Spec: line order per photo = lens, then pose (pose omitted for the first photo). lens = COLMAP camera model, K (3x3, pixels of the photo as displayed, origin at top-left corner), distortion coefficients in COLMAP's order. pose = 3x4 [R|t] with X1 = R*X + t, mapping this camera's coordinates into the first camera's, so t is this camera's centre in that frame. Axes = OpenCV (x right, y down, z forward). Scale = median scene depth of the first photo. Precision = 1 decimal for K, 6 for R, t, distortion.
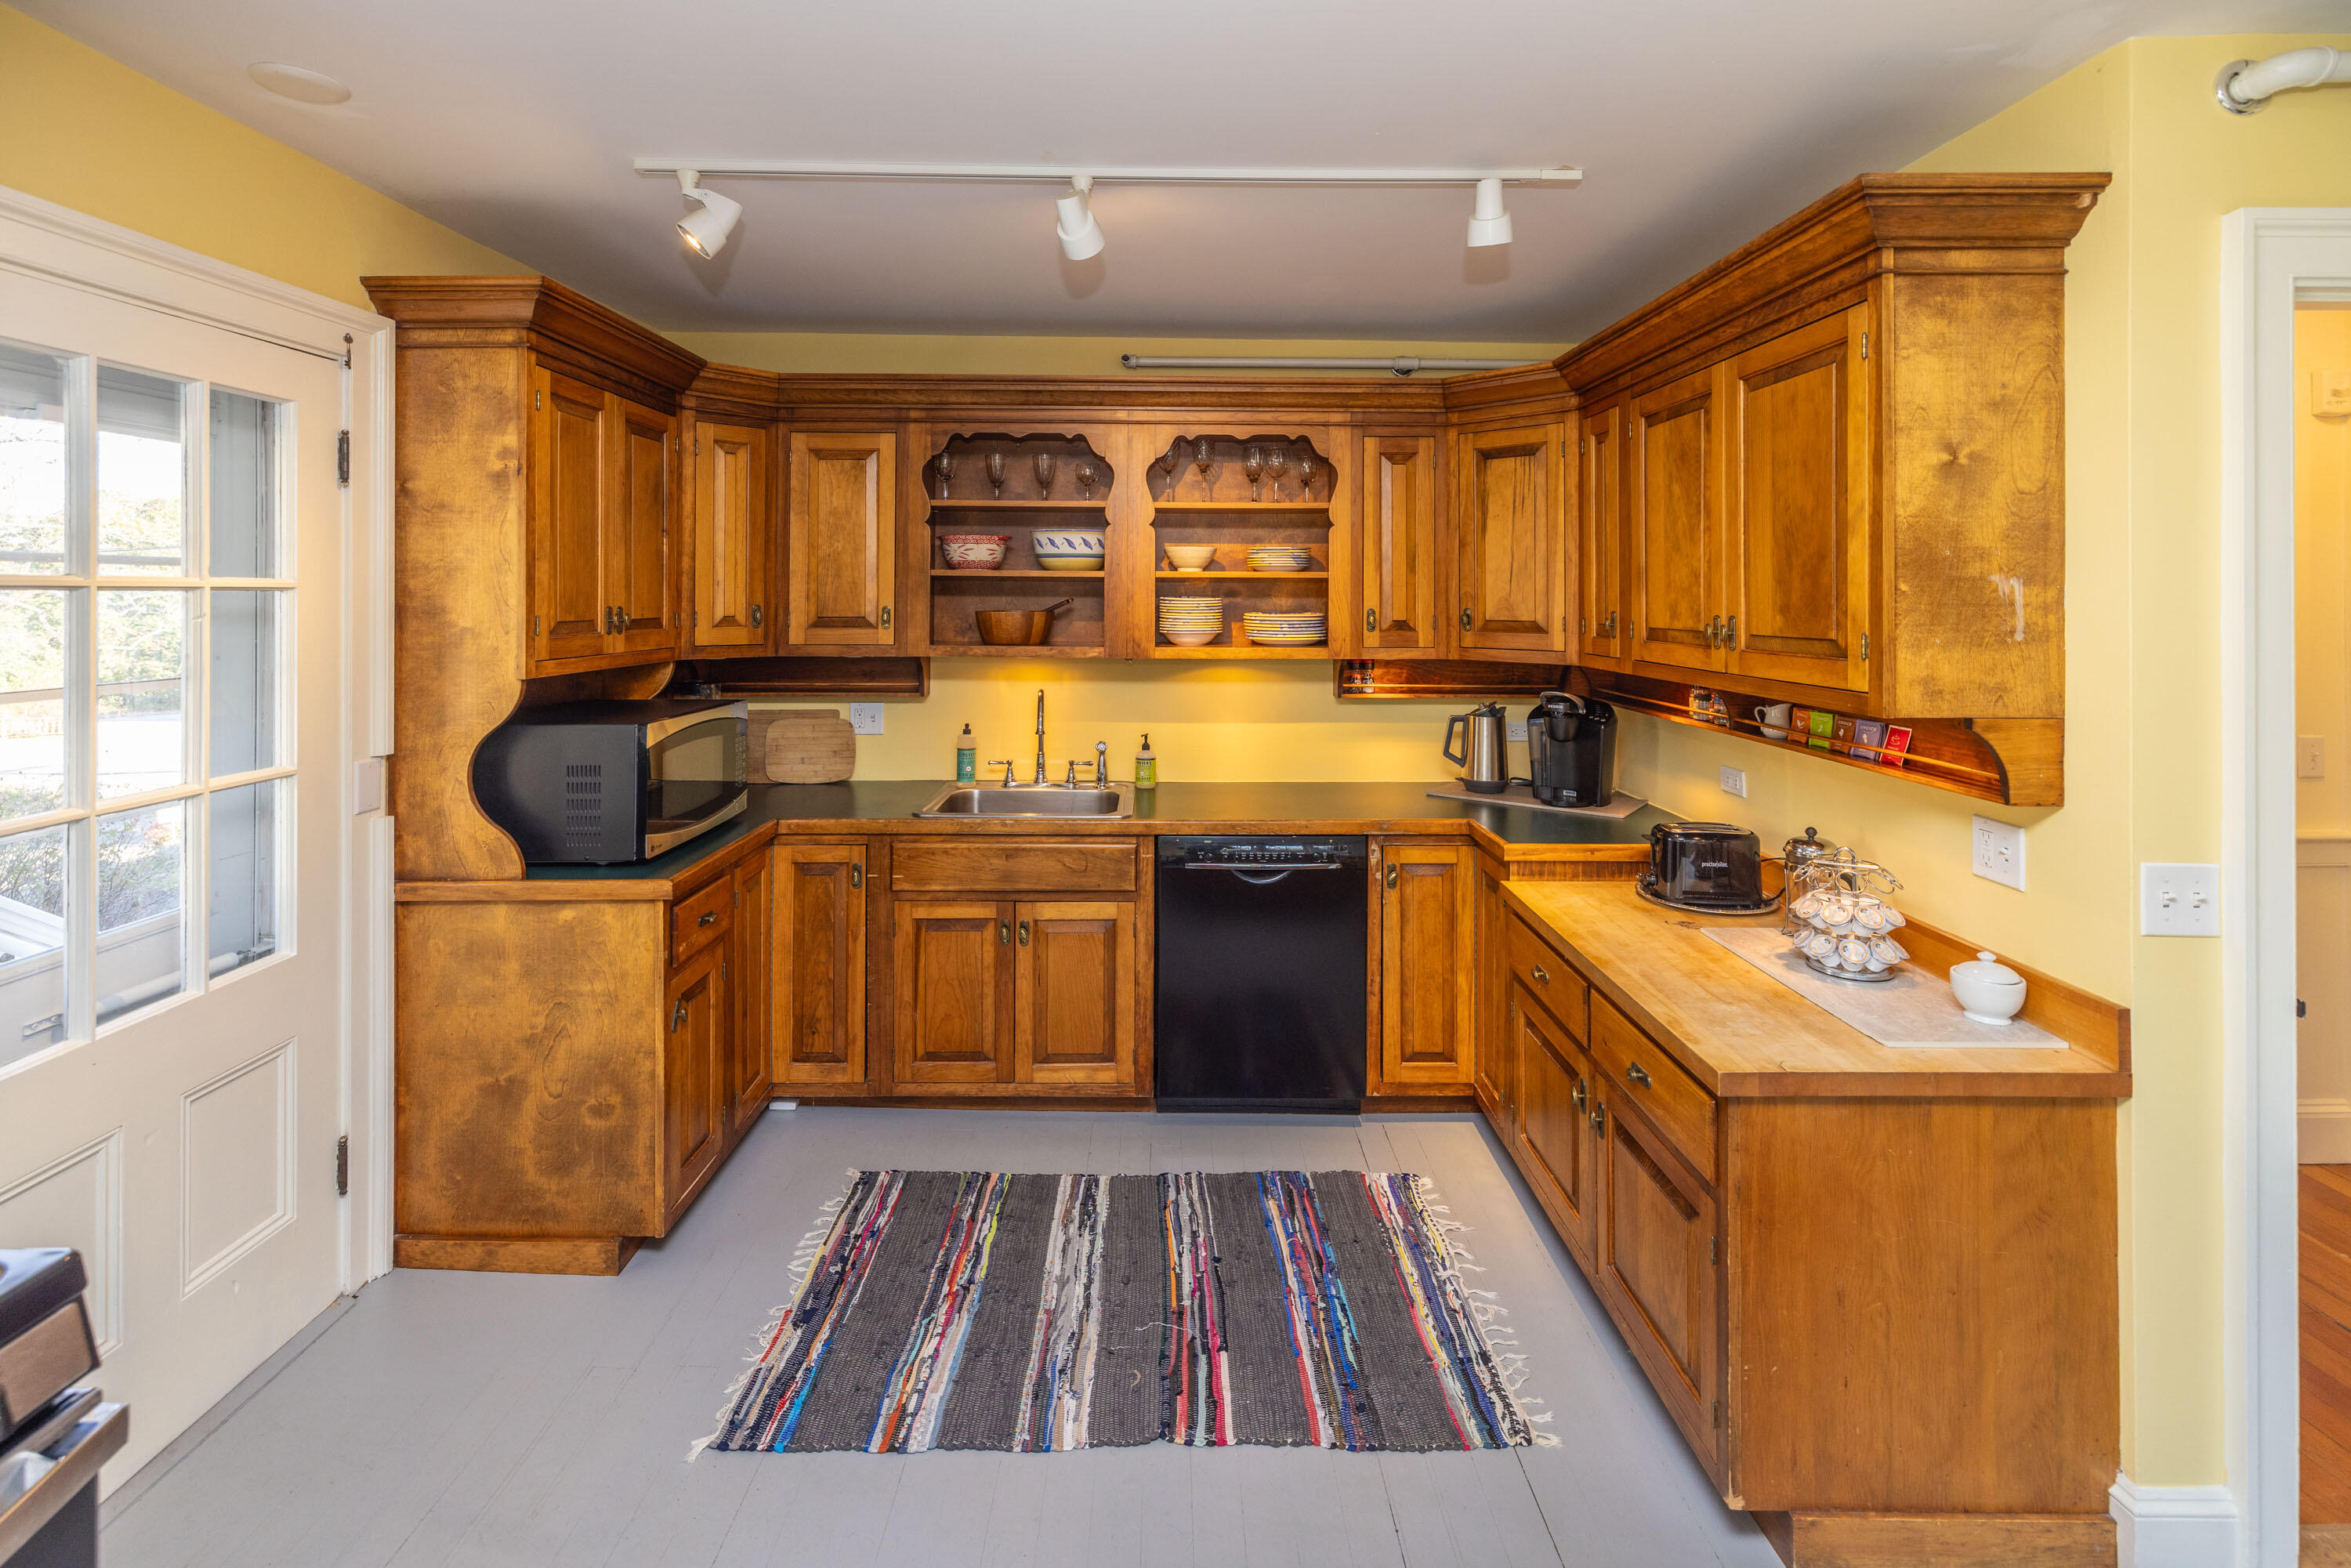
lens RADIAL K [[1047.7, 0, 1169.0], [0, 1047.7, 576.7], [0, 0, 1]] dist [0.003910, -0.000020]
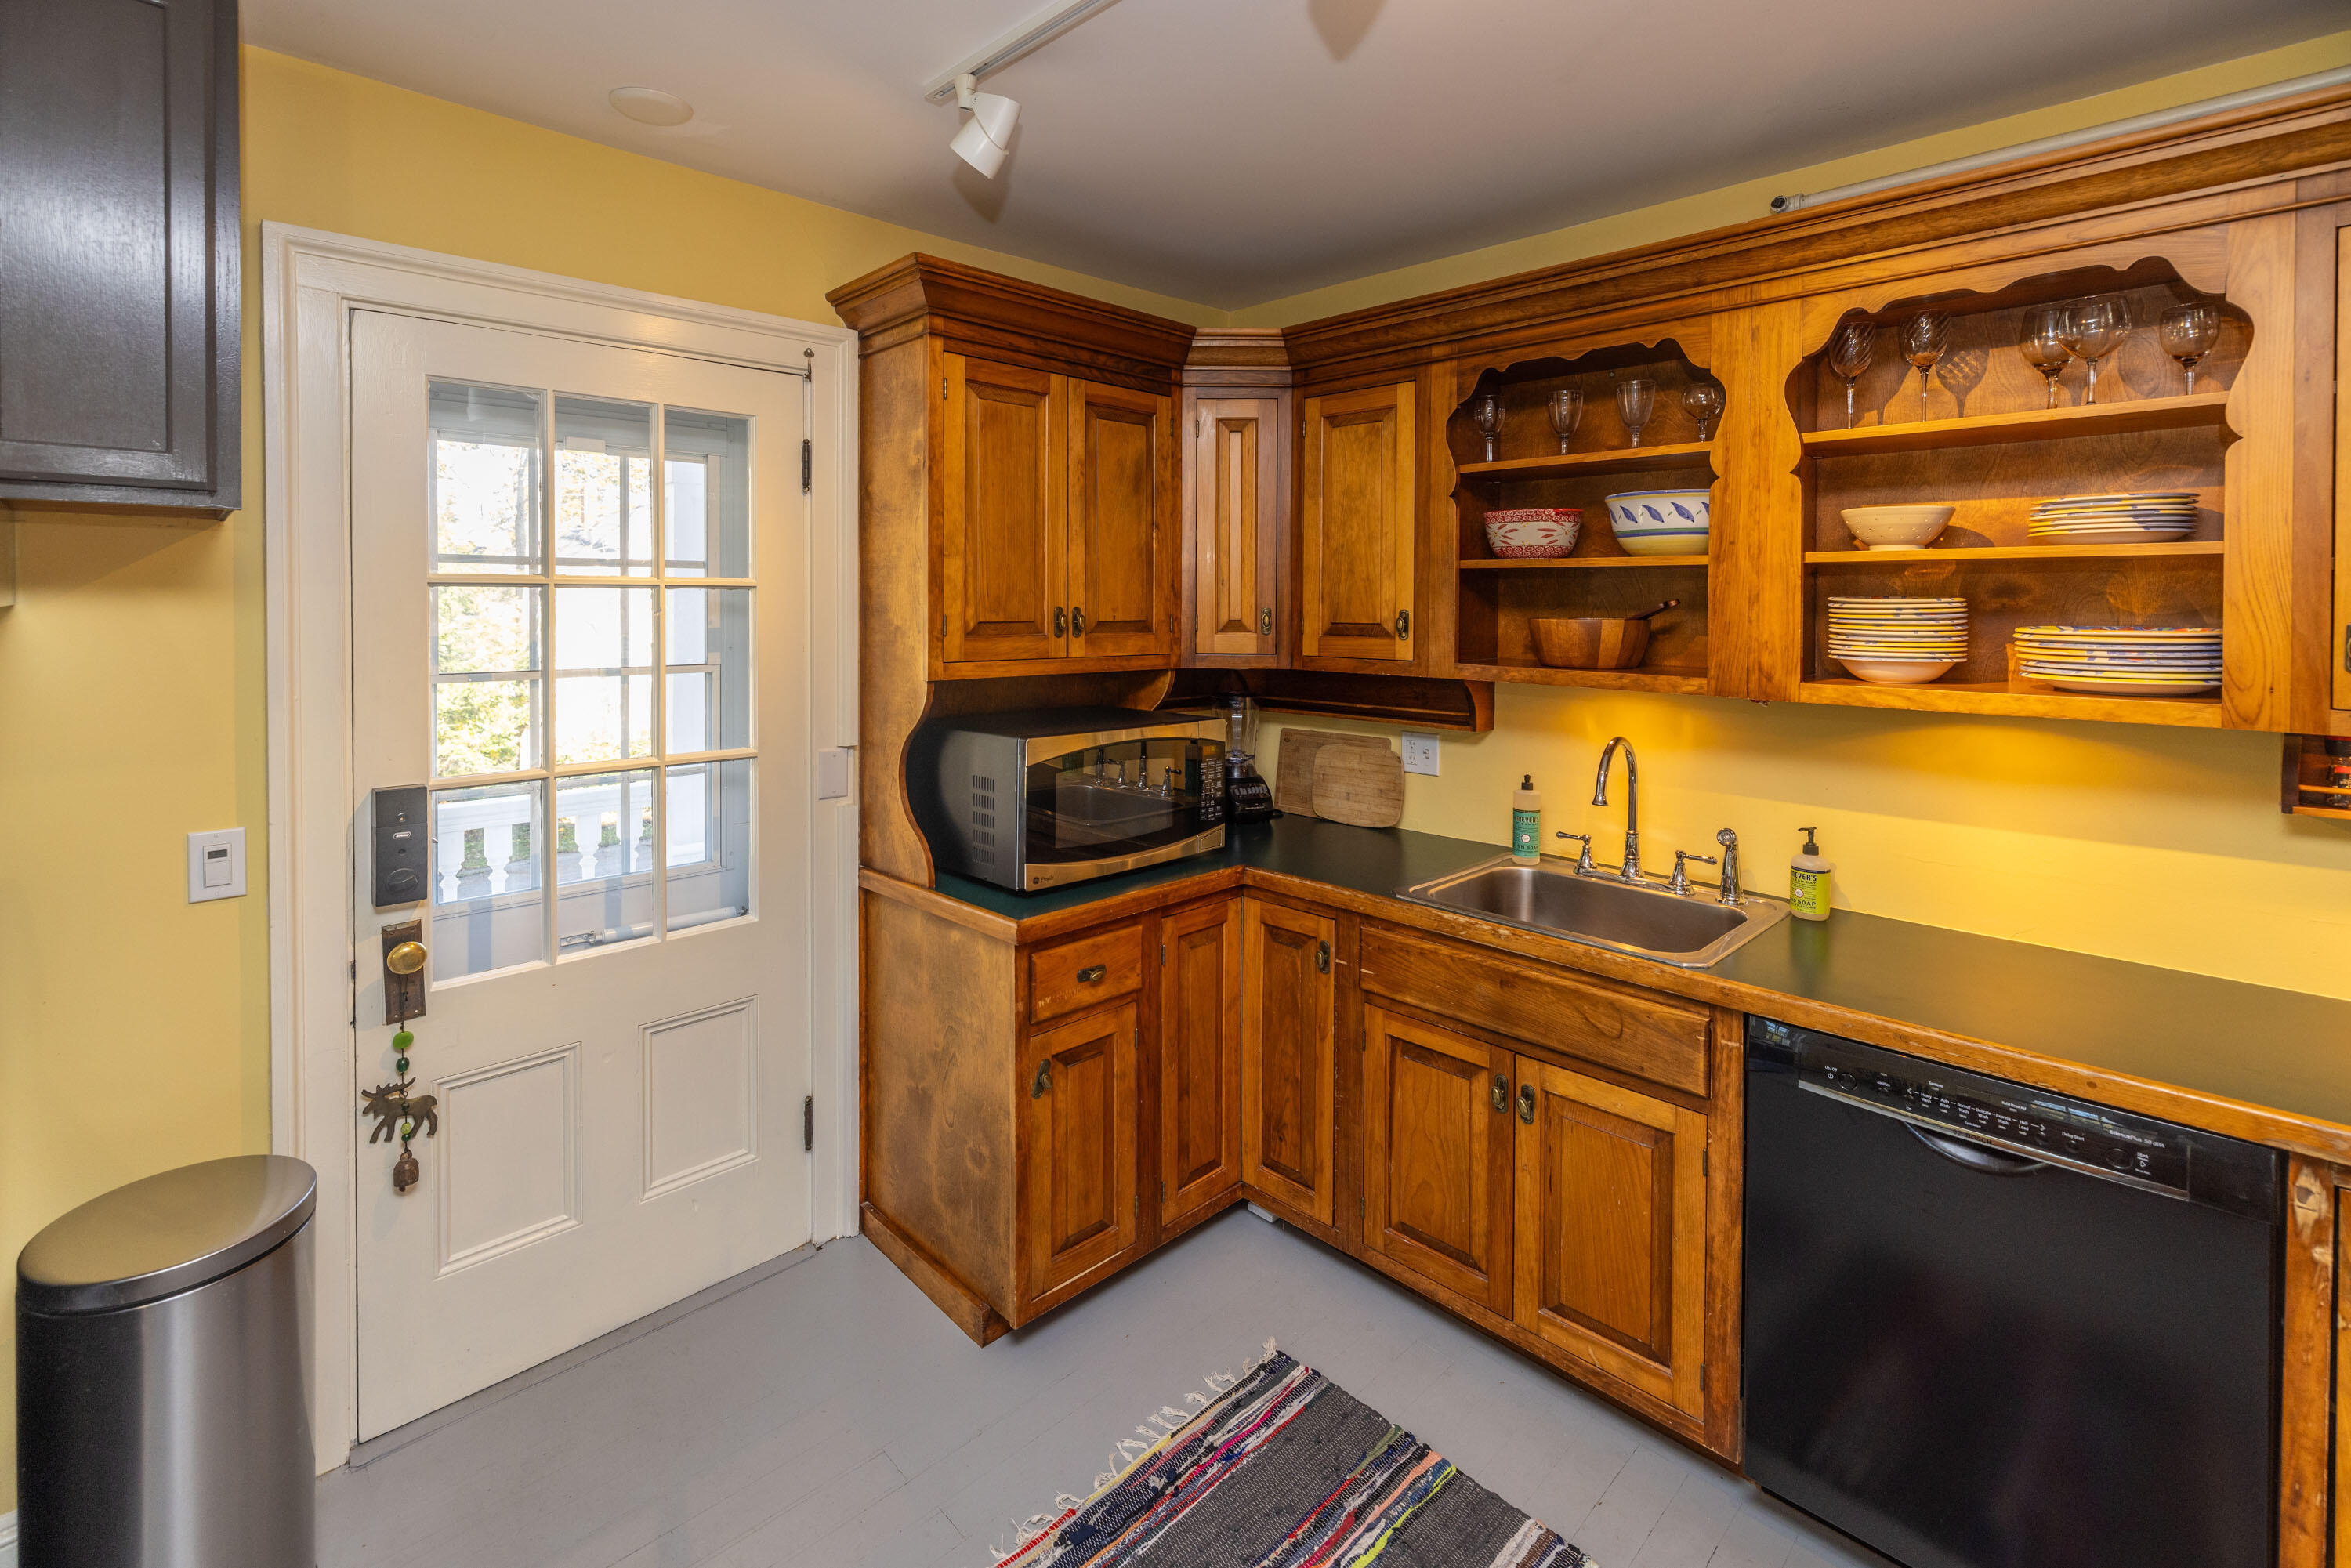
lens RADIAL K [[1041.8, 0, 1222.3], [0, 1041.8, 607.1], [0, 0, 1]] dist [0.000416, -0.000049]
pose [[0.697454, 0.002311, -0.716626, 0.197282], [0.010091, 0.999864, 0.013044, 0.016060], [0.716559, -0.016329, 0.697336, 0.409668]]
